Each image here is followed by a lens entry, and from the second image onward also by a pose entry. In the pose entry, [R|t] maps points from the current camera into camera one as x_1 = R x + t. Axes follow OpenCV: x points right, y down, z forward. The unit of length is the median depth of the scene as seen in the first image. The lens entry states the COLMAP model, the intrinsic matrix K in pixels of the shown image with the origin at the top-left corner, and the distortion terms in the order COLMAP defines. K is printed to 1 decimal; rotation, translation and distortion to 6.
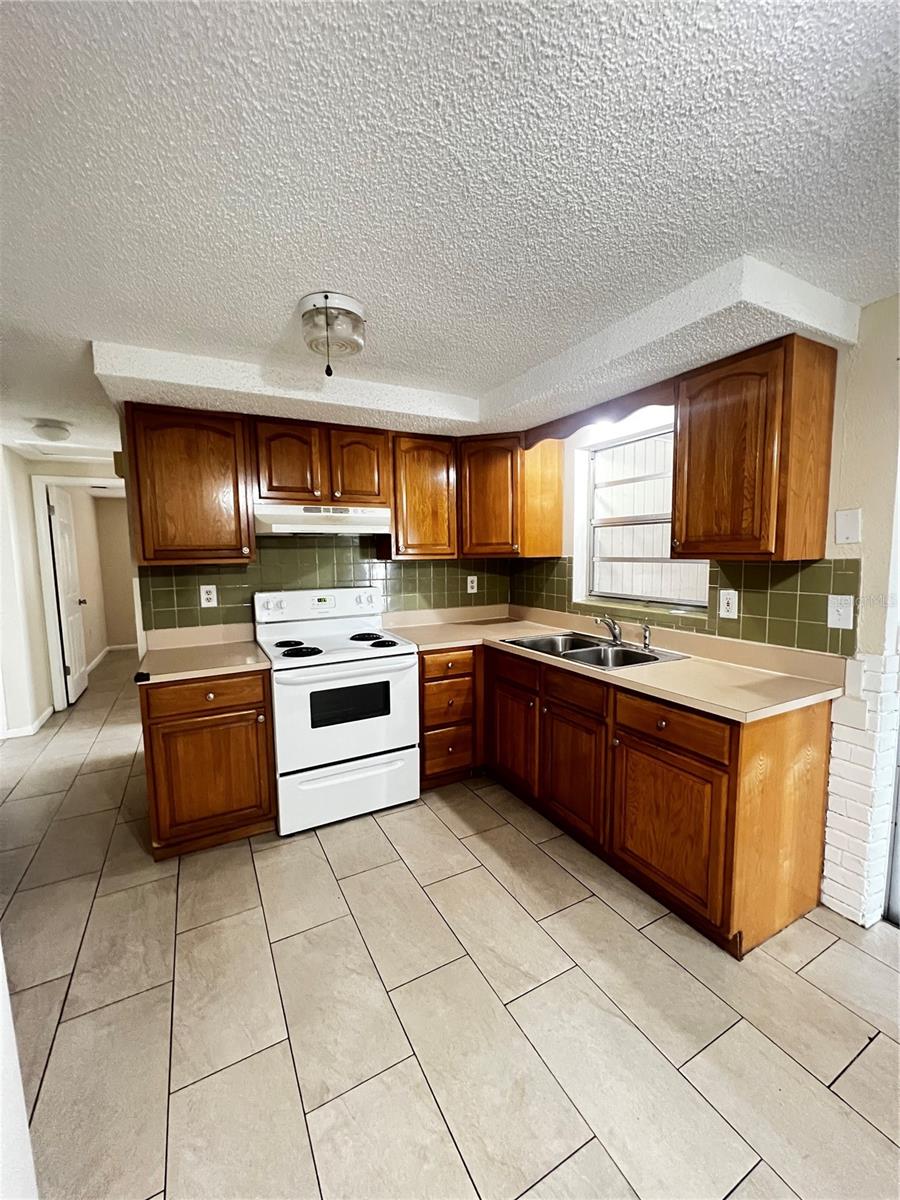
lens RADIAL K [[479.8, 0, 450.5], [0, 479.8, 599.4], [0, 0, 1]] dist [-0.000181, -0.000258]
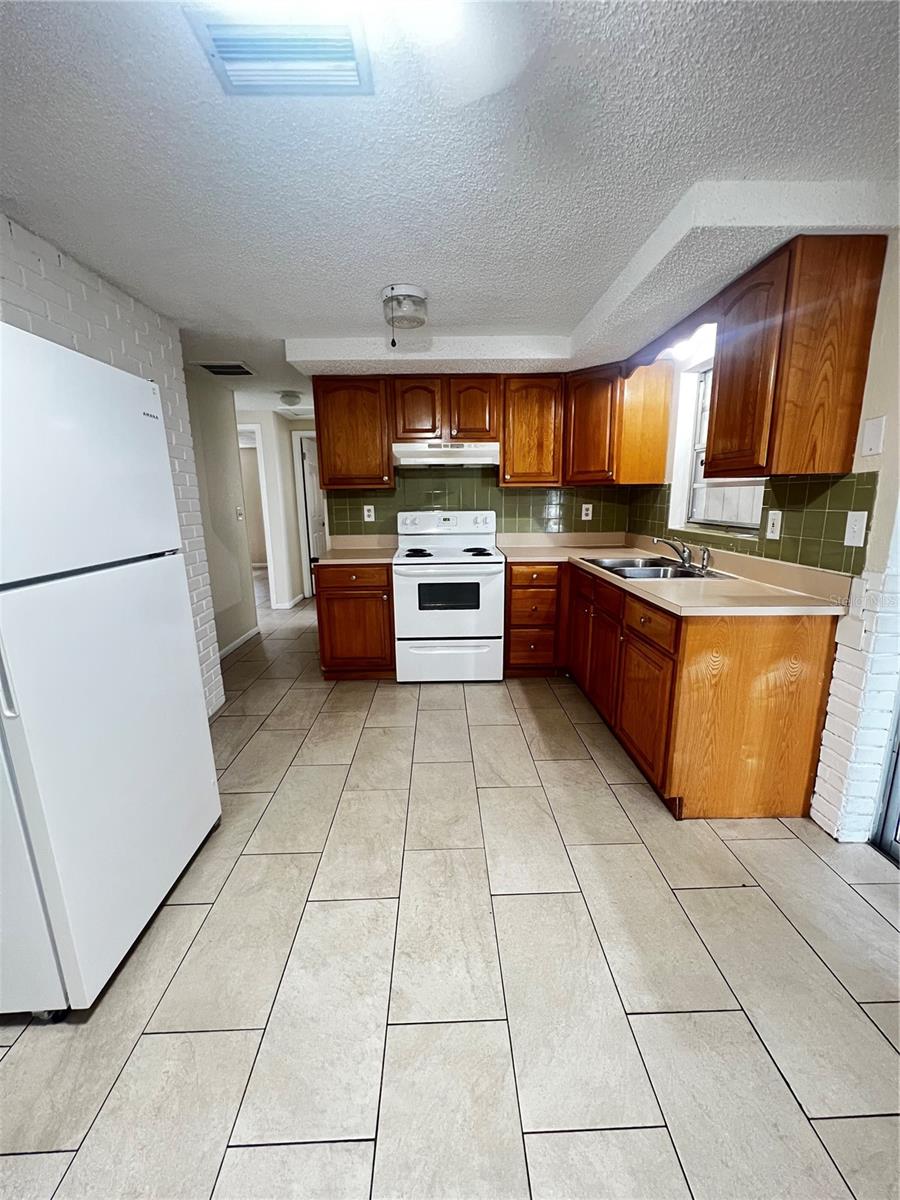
lens RADIAL K [[479.8, 0, 451.3], [0, 479.8, 599.1], [0, 0, 1]] dist [-0.000181, -0.000258]
pose [[0.891738, 0.097521, -0.441919, 0.406964], [-0.046151, 0.991011, 0.125565, 0.063068], [0.450192, -0.091576, 0.888224, -0.178530]]
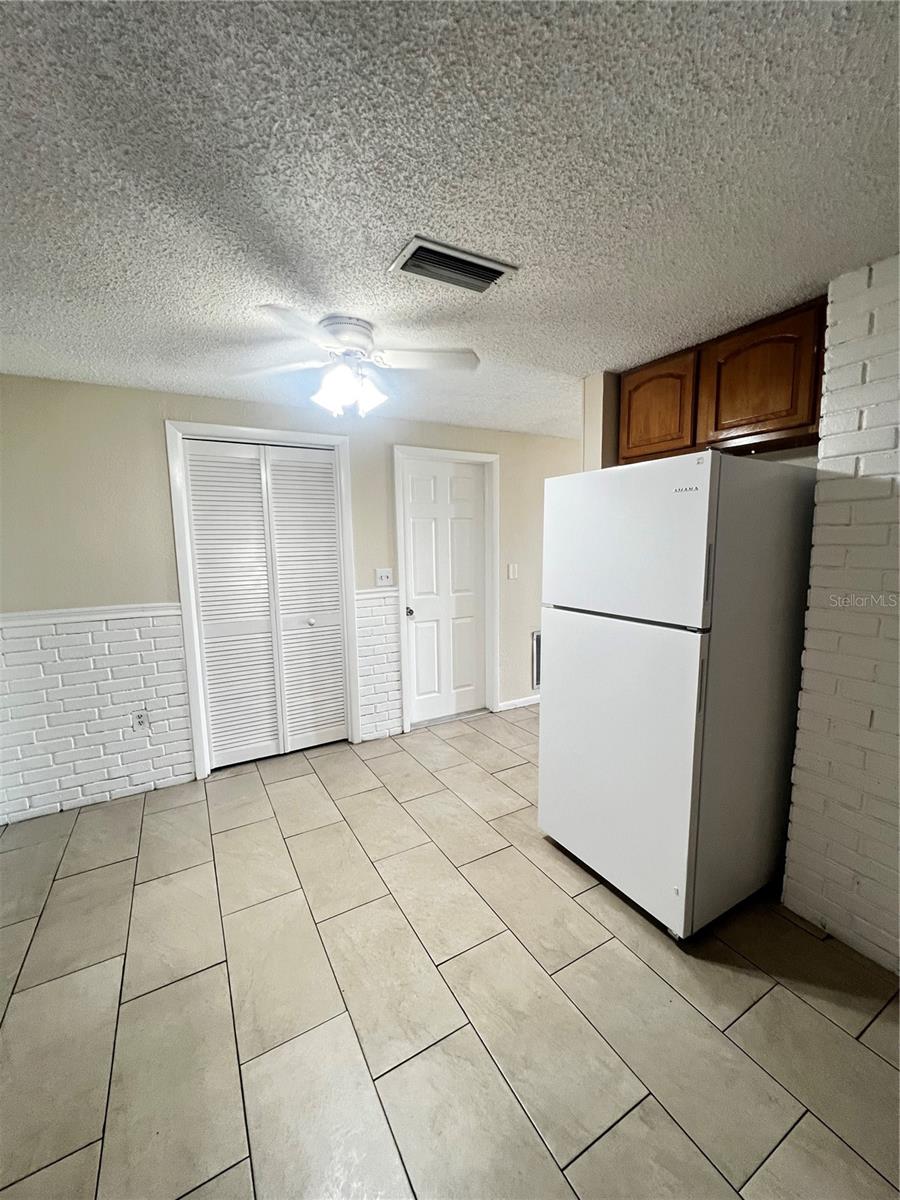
lens RADIAL K [[479.8, 0, 451.8], [0, 479.8, 600.4], [0, 0, 1]] dist [-0.000181, -0.000258]
pose [[-0.999332, 0.031257, -0.018912, 0.052429], [0.026084, 0.972909, 0.229714, -0.098131], [0.025580, 0.229067, -0.973074, 0.913861]]
